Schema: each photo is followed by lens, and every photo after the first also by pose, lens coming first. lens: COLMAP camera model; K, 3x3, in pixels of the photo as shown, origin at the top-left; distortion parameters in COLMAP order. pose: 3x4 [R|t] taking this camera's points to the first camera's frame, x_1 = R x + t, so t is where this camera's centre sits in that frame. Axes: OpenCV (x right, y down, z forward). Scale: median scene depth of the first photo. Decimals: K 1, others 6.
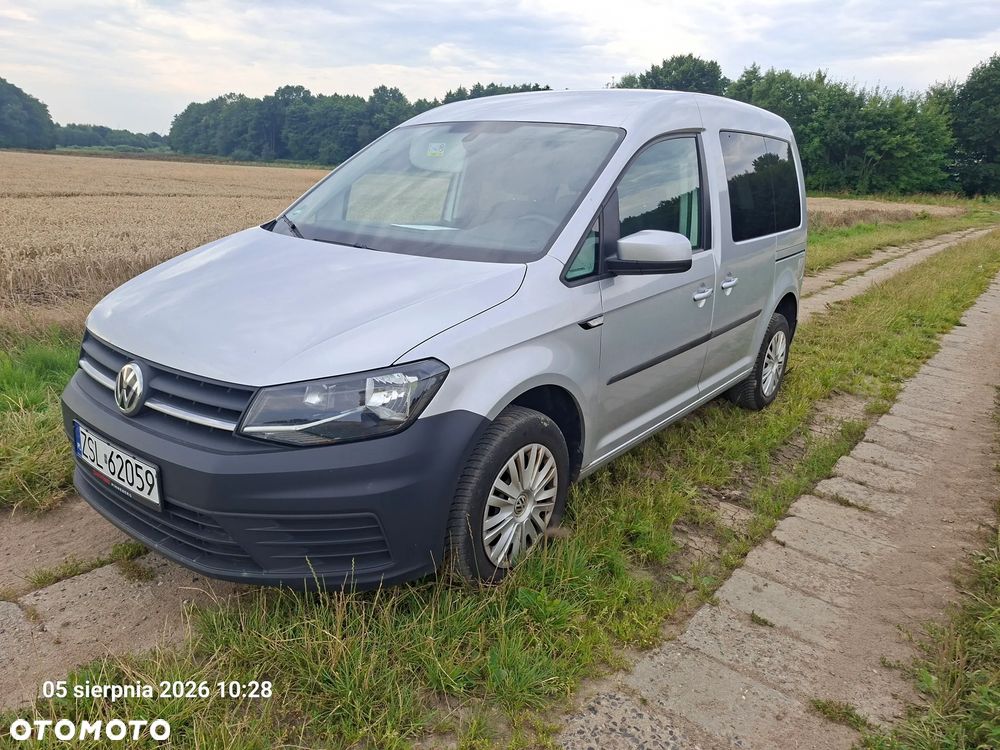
lens RADIAL K [[695.4, 0, 508.8], [0, 695.4, 359.0], [0, 0, 1]] dist [0.036579, -0.038624]
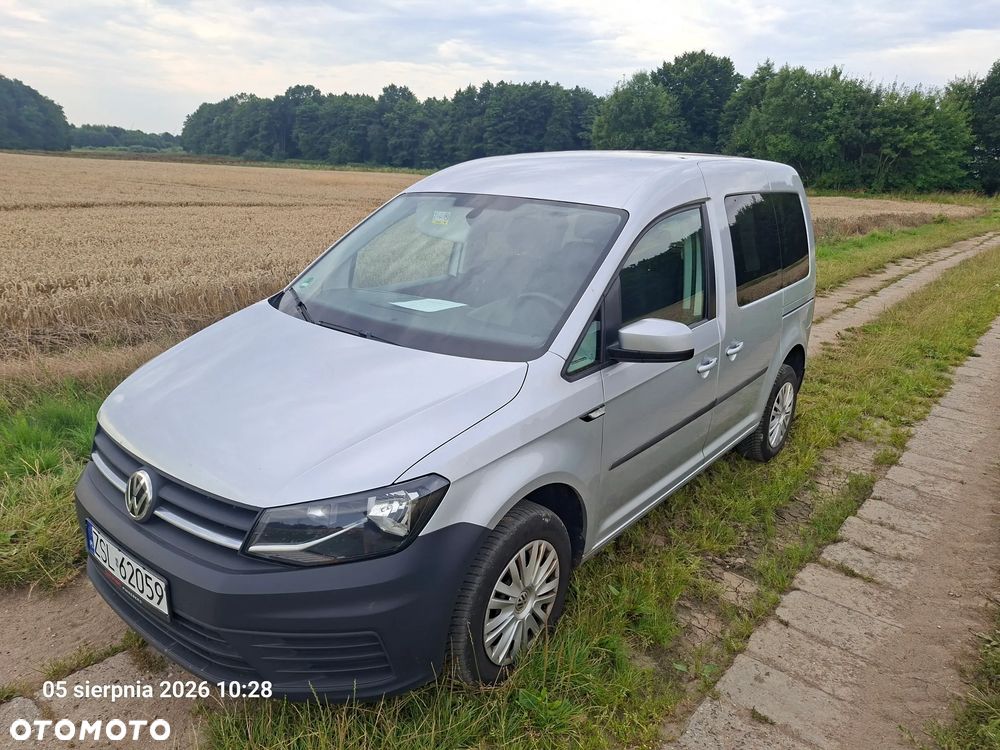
lens RADIAL K [[697.9, 0, 500.1], [0, 697.9, 367.0], [0, 0, 1]] dist [0.016239, -0.011300]
pose [[0.999661, 0.001368, -0.025981, 0.008293], [-0.001042, 0.999920, 0.012572, -0.106399], [0.025996, -0.012541, 0.999583, -0.005718]]
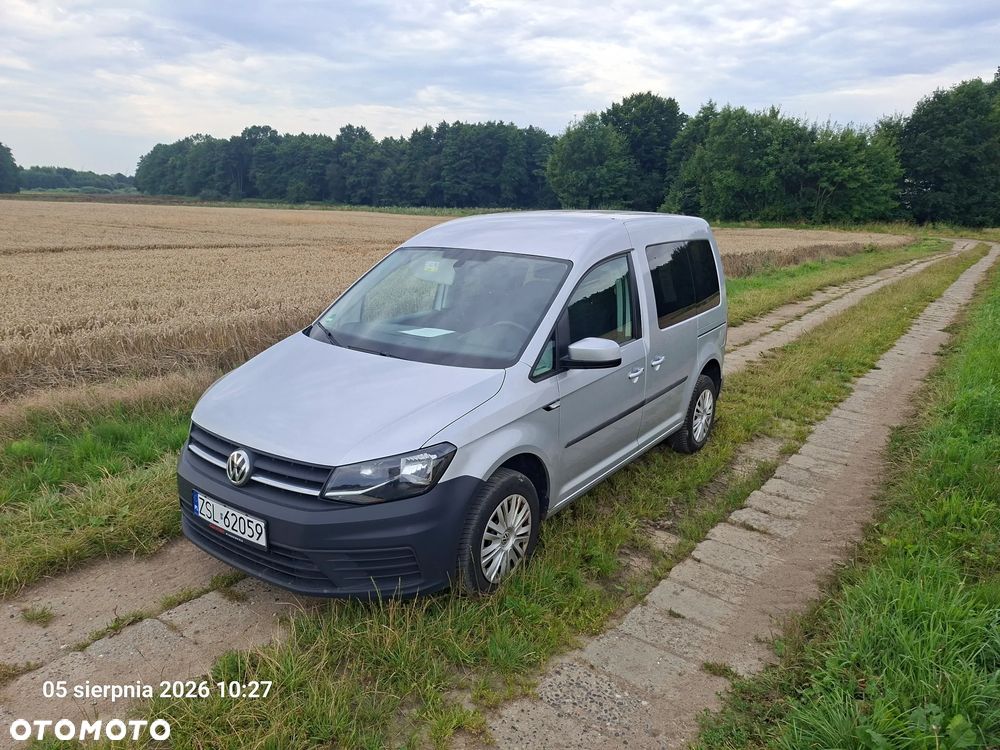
lens RADIAL K [[689.5, 0, 500.9], [0, 689.5, 365.1], [0, 0, 1]] dist [0.056876, -0.067102]
pose [[0.999217, -0.026077, 0.029760, -0.019370], [0.027154, 0.998970, -0.036356, -0.069860], [-0.028781, 0.037135, 0.998896, -0.320961]]
